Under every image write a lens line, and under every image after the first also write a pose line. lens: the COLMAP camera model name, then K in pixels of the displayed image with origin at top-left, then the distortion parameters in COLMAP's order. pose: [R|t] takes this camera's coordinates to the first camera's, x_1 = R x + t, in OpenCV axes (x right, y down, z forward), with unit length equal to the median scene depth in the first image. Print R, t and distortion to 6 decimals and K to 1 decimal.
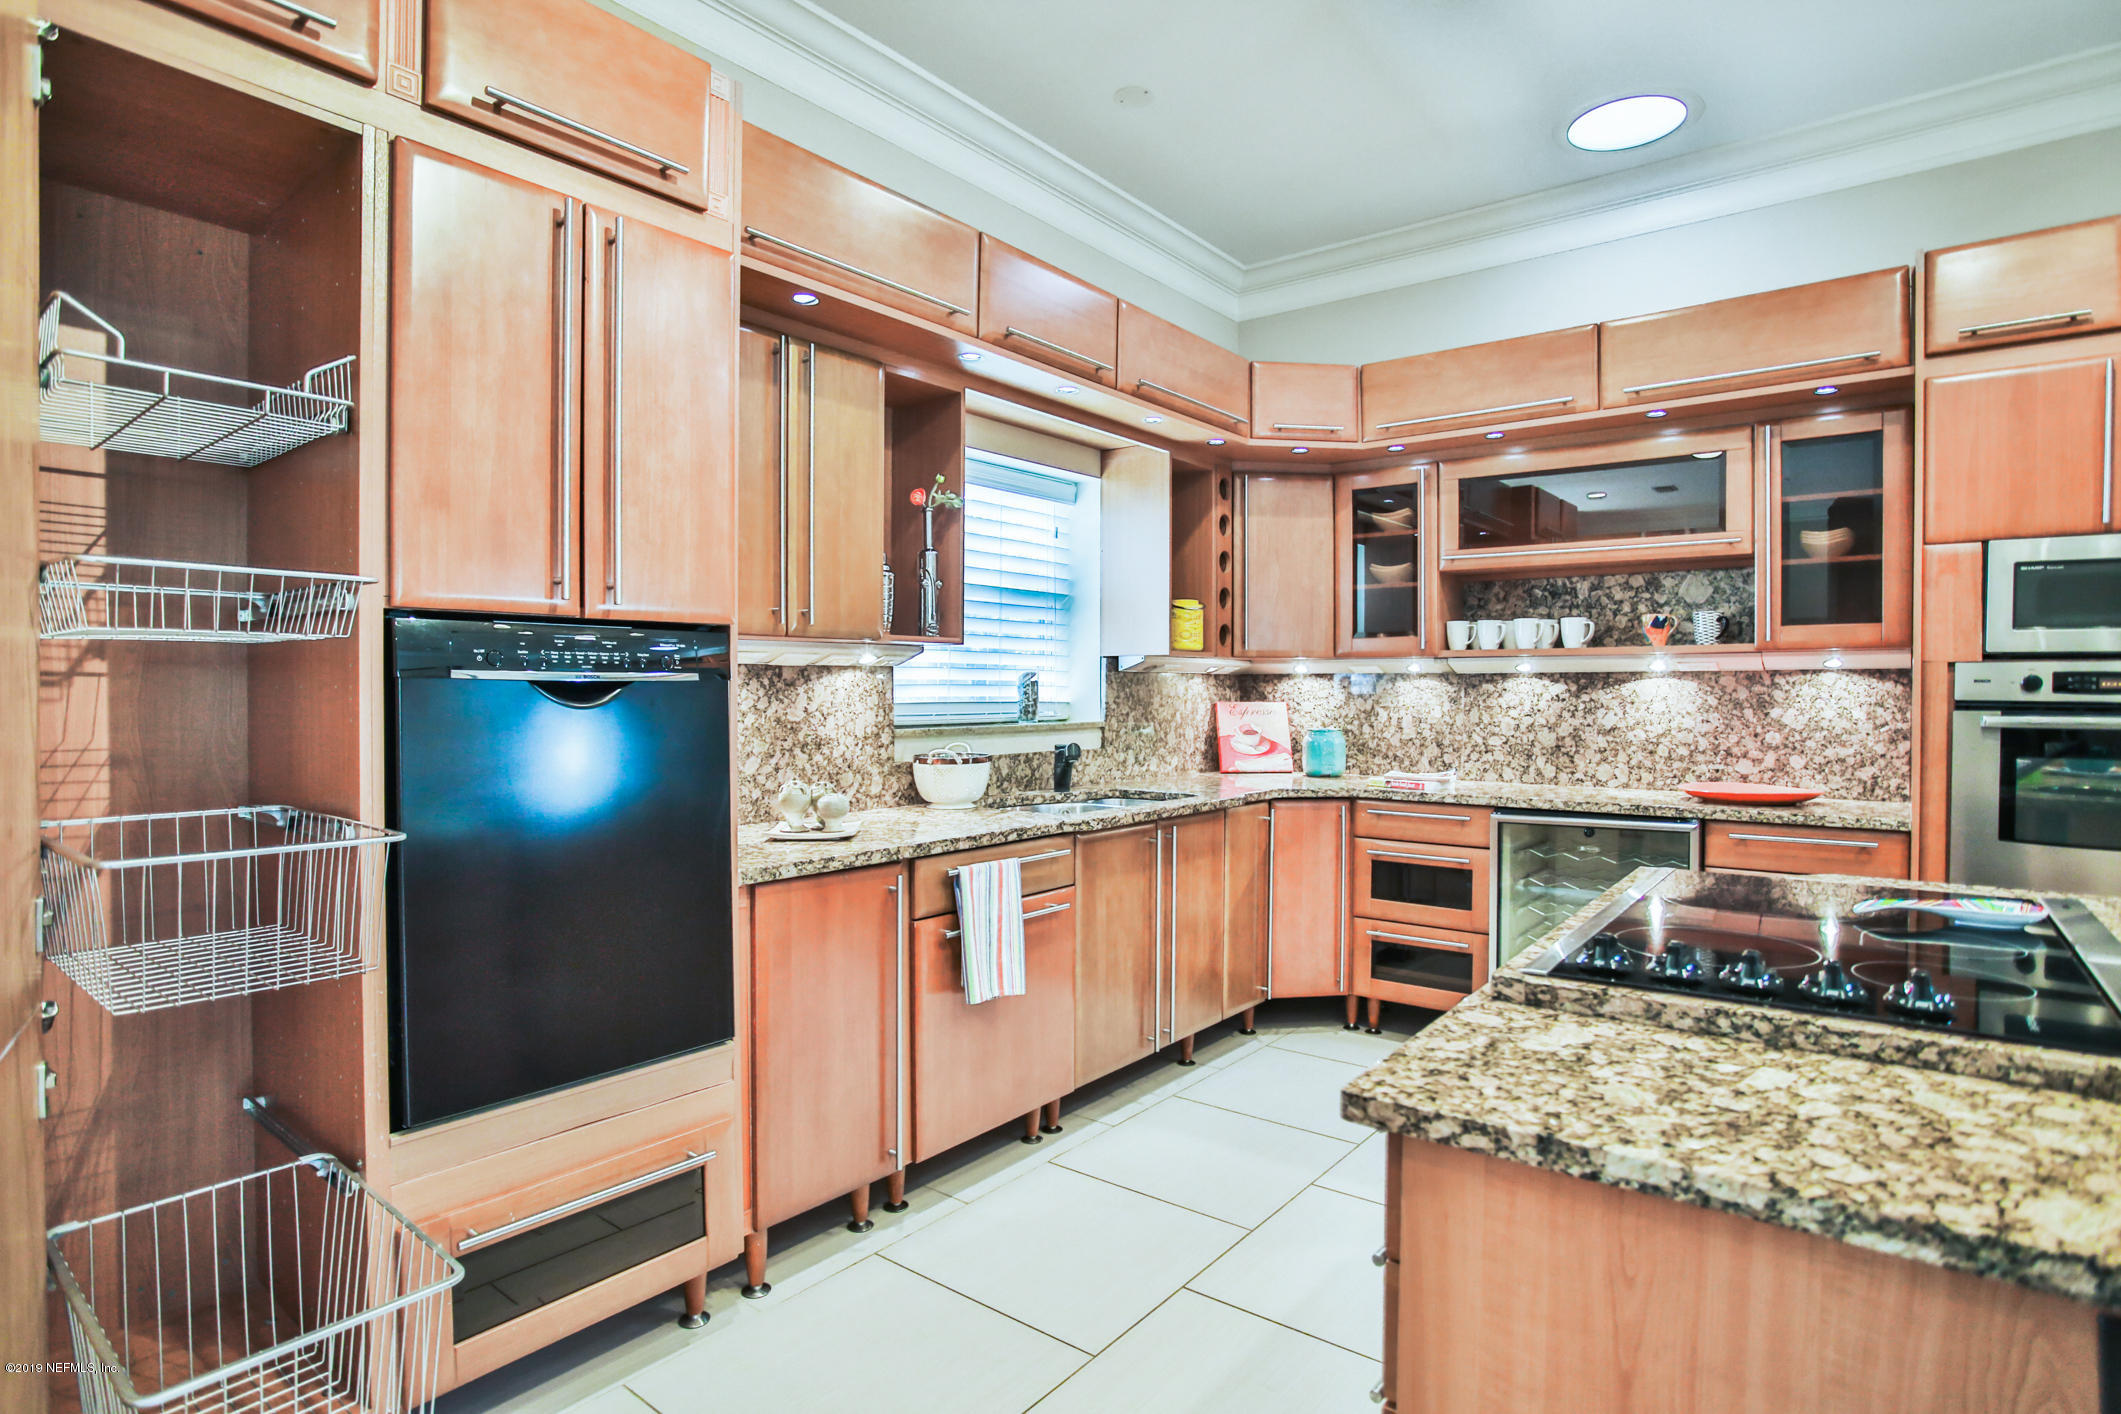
lens RADIAL K [[1105.2, 0, 1064.2], [0, 1105.2, 709.8], [0, 0, 1]] dist [-0.067505, 0.026217]
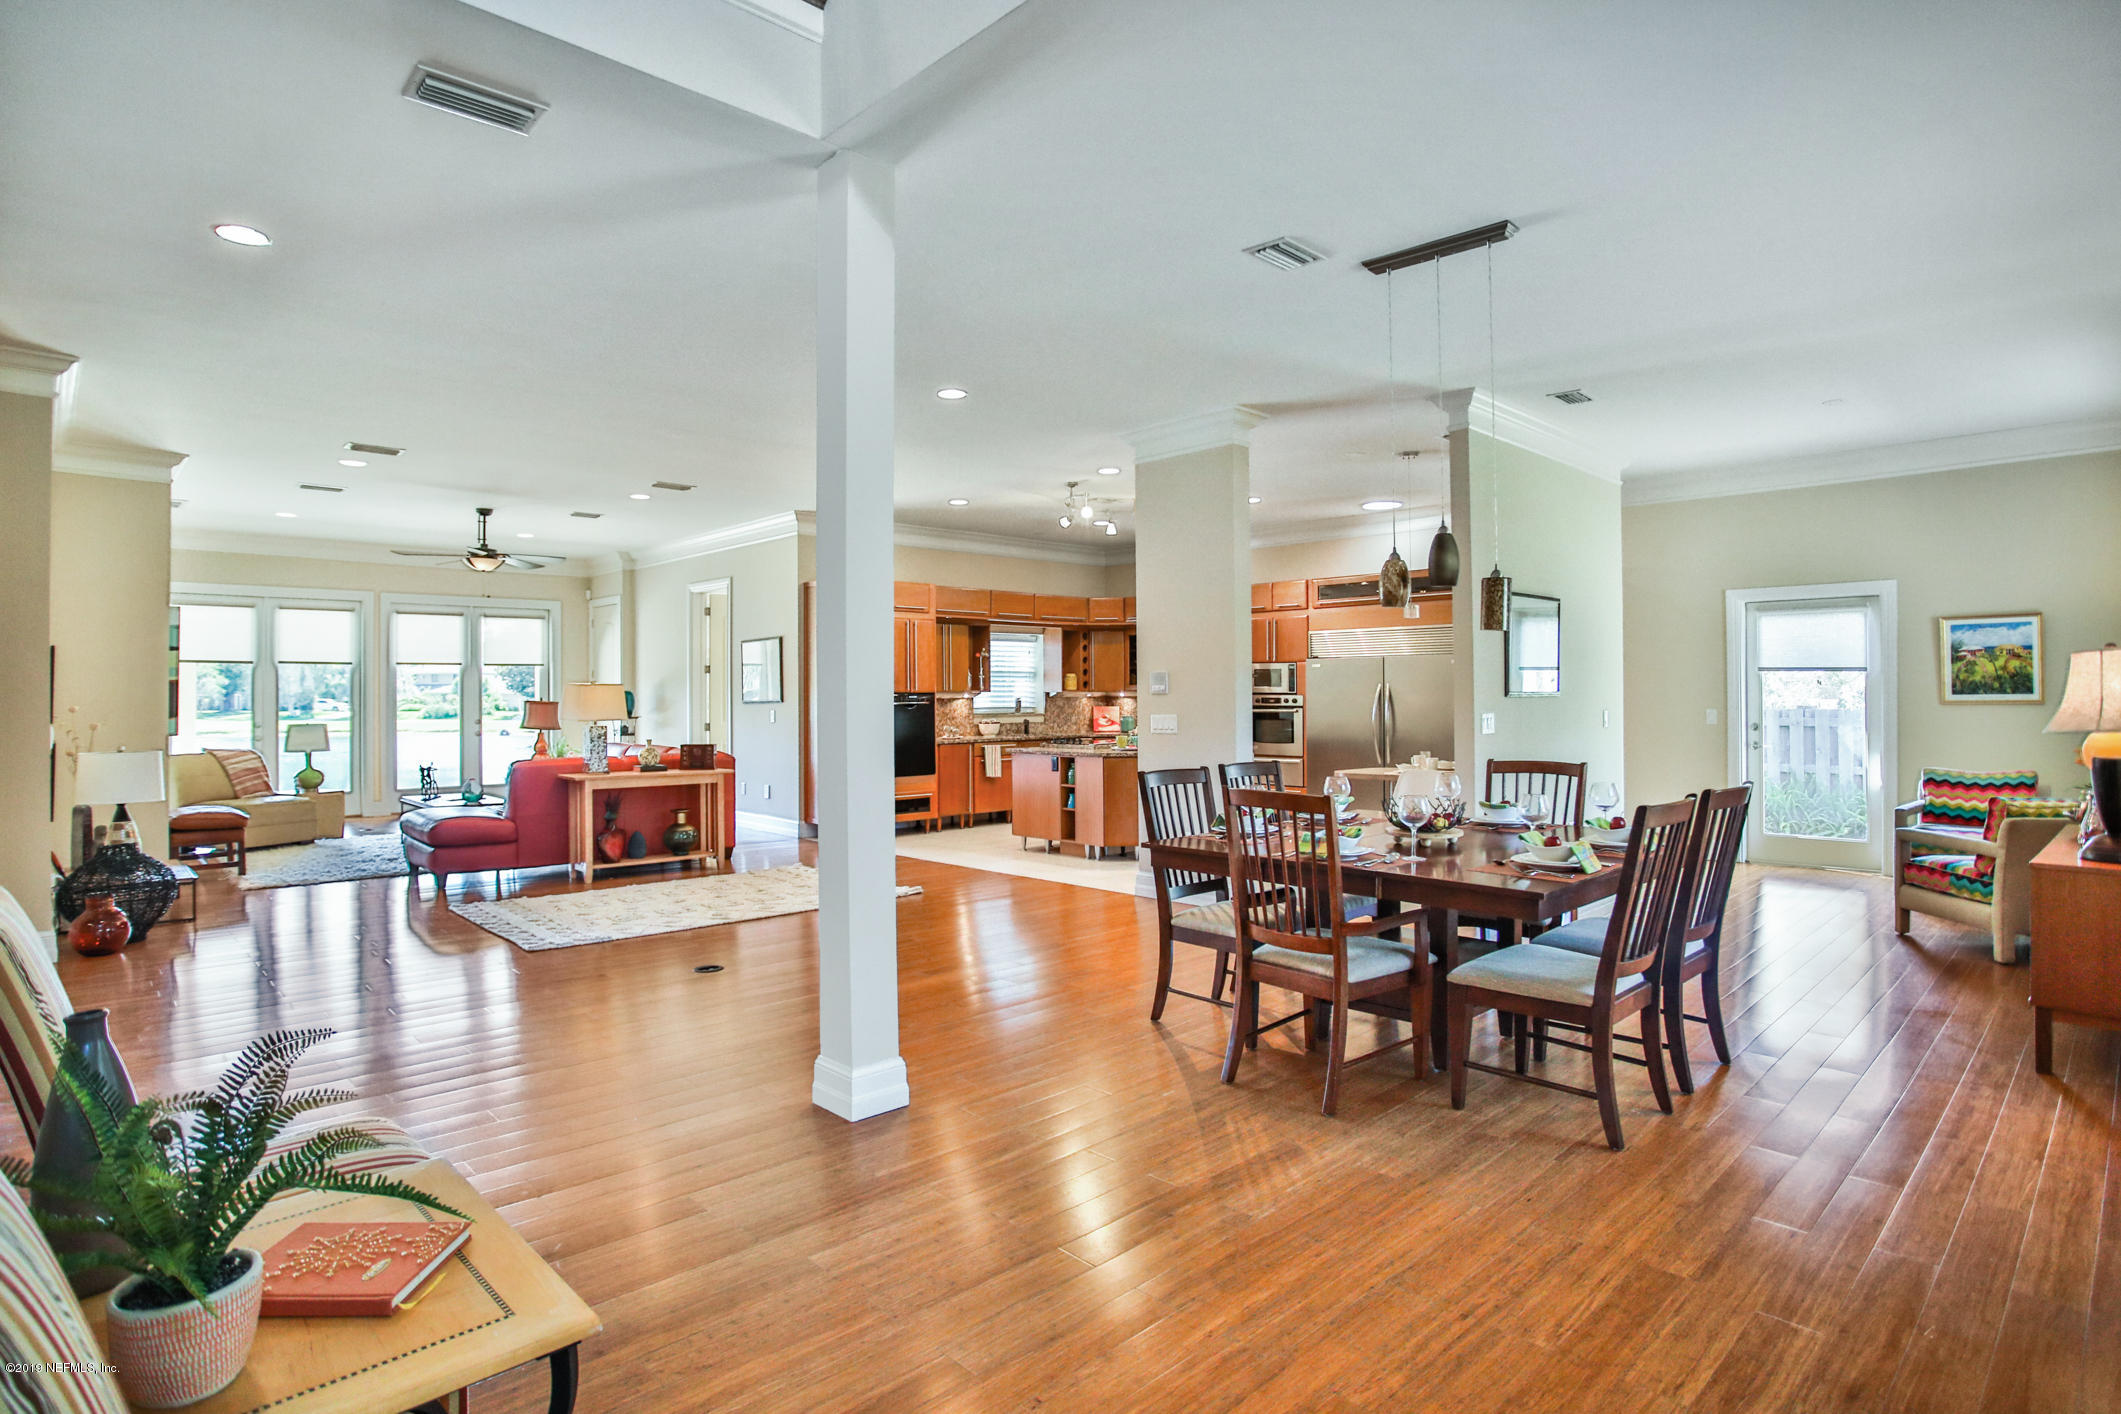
lens RADIAL K [[1105.2, 0, 1065.2], [0, 1105.2, 692.2], [0, 0, 1]] dist [-0.067505, 0.026217]
pose [[0.991256, -0.007385, -0.131745, 0.549970], [0.004760, 0.999784, -0.020234, 0.015886], [0.131866, 0.019430, 0.991077, -2.264467]]
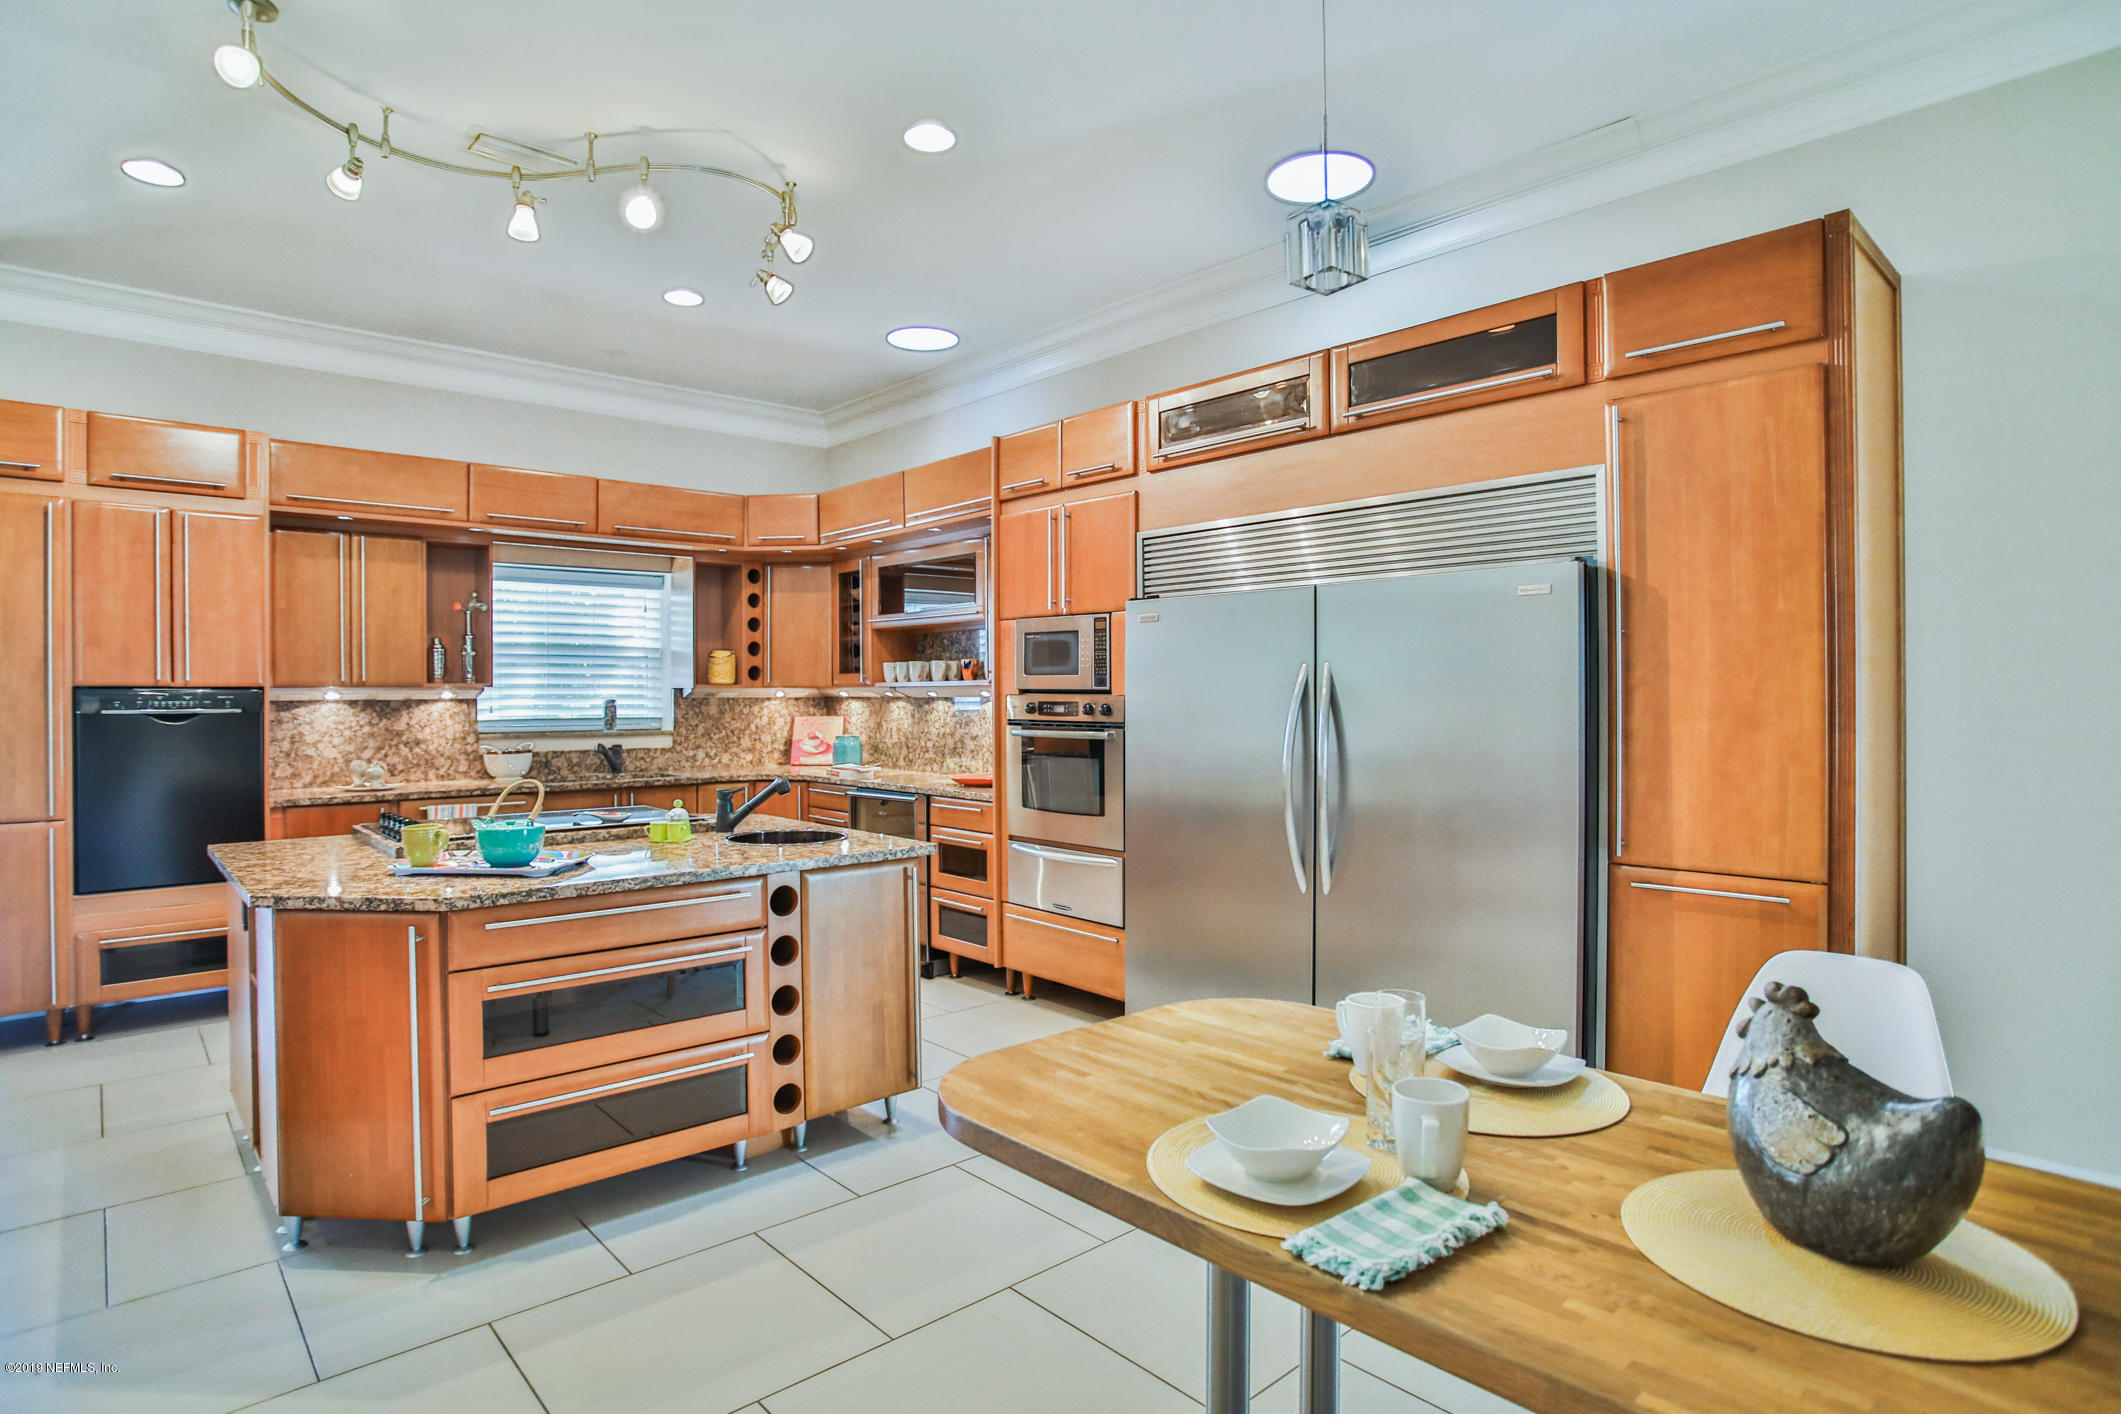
lens RADIAL K [[1105.2, 0, 1057.9], [0, 1105.2, 704.7], [0, 0, 1]] dist [-0.067505, 0.026217]
pose [[0.986122, -0.002075, -0.166009, 0.906400], [0.000620, 0.999961, -0.008816, -0.012203], [0.166021, 0.008591, 0.986085, -0.471863]]
